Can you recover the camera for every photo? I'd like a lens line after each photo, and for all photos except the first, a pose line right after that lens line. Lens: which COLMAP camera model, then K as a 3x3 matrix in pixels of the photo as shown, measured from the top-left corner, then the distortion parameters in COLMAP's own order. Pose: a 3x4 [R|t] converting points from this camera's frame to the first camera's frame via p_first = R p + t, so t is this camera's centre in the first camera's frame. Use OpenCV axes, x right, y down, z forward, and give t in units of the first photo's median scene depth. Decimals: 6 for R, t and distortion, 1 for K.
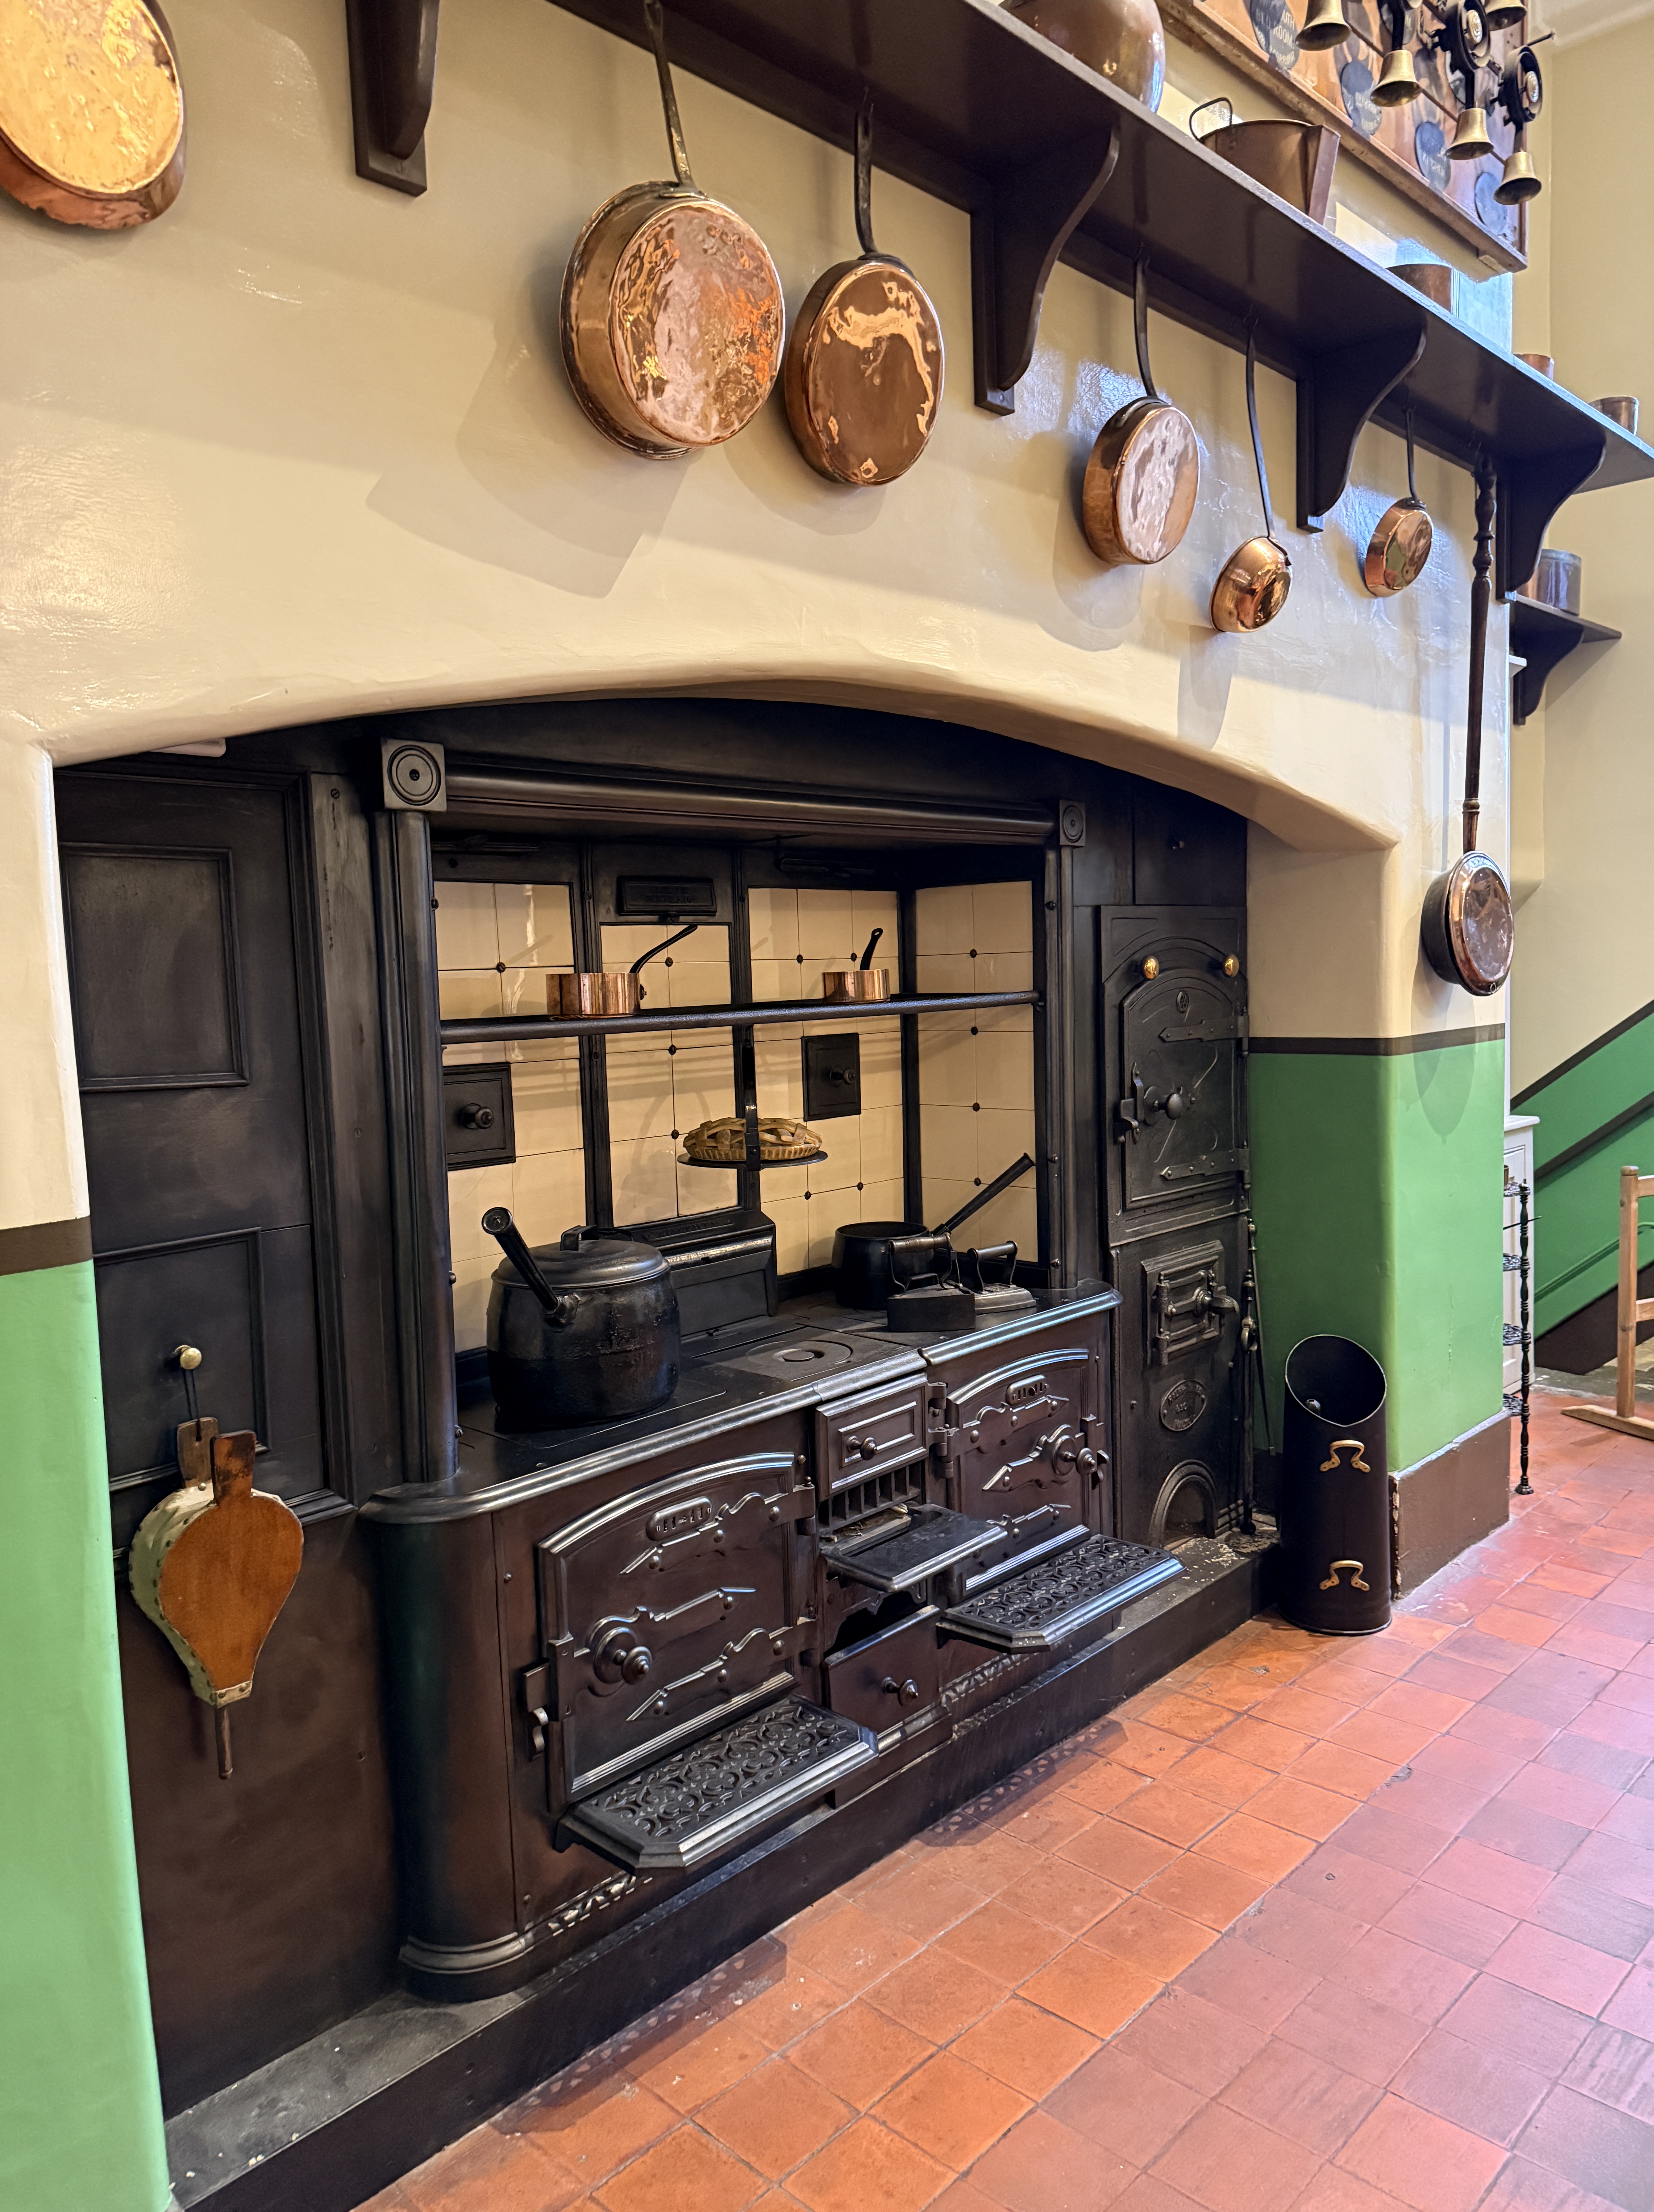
lens RADIAL K [[1560.6, 0, 827.0], [0, 1560.6, 1106.0], [0, 0, 1]] dist [0.065768, -0.091454]
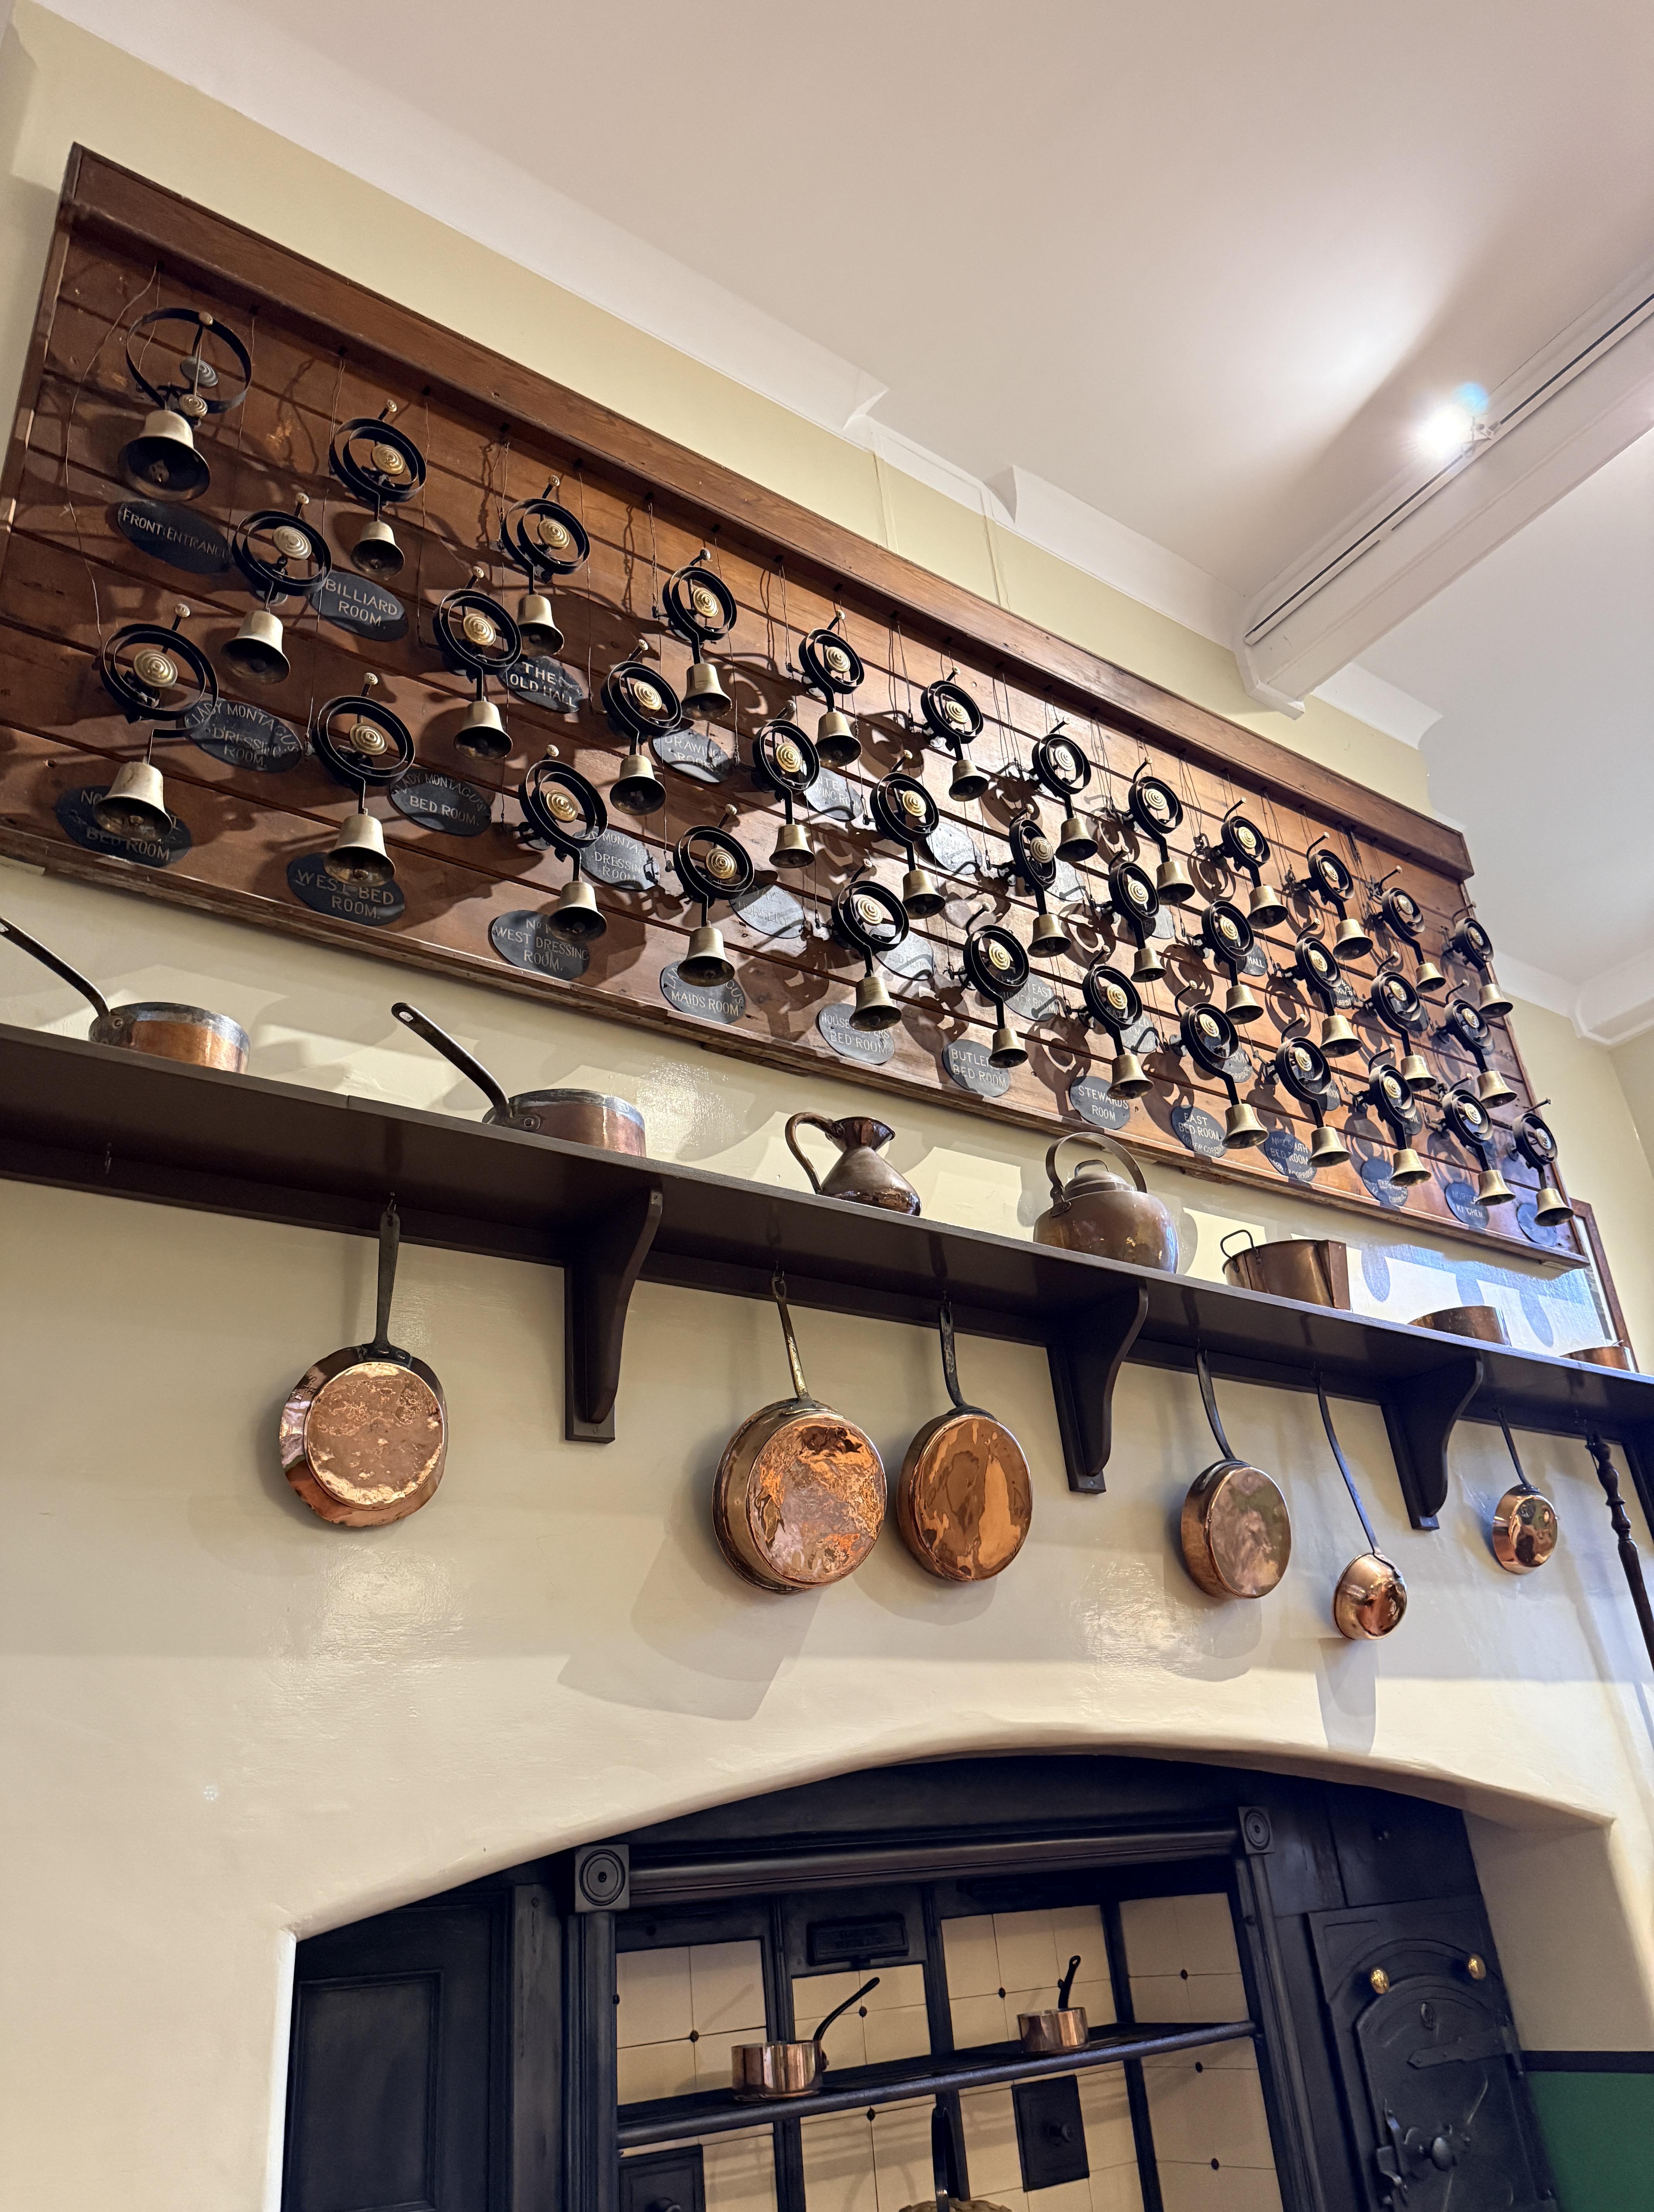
lens RADIAL K [[1584.7, 0, 827.0], [0, 1584.7, 1106.0], [0, 0, 1]] dist [0.064295, -0.073905]
pose [[0.981465, -0.126157, -0.144259, 0.101582], [0.033422, 0.853898, -0.519366, -0.055022], [0.188704, 0.504918, 0.842287, -0.178917]]
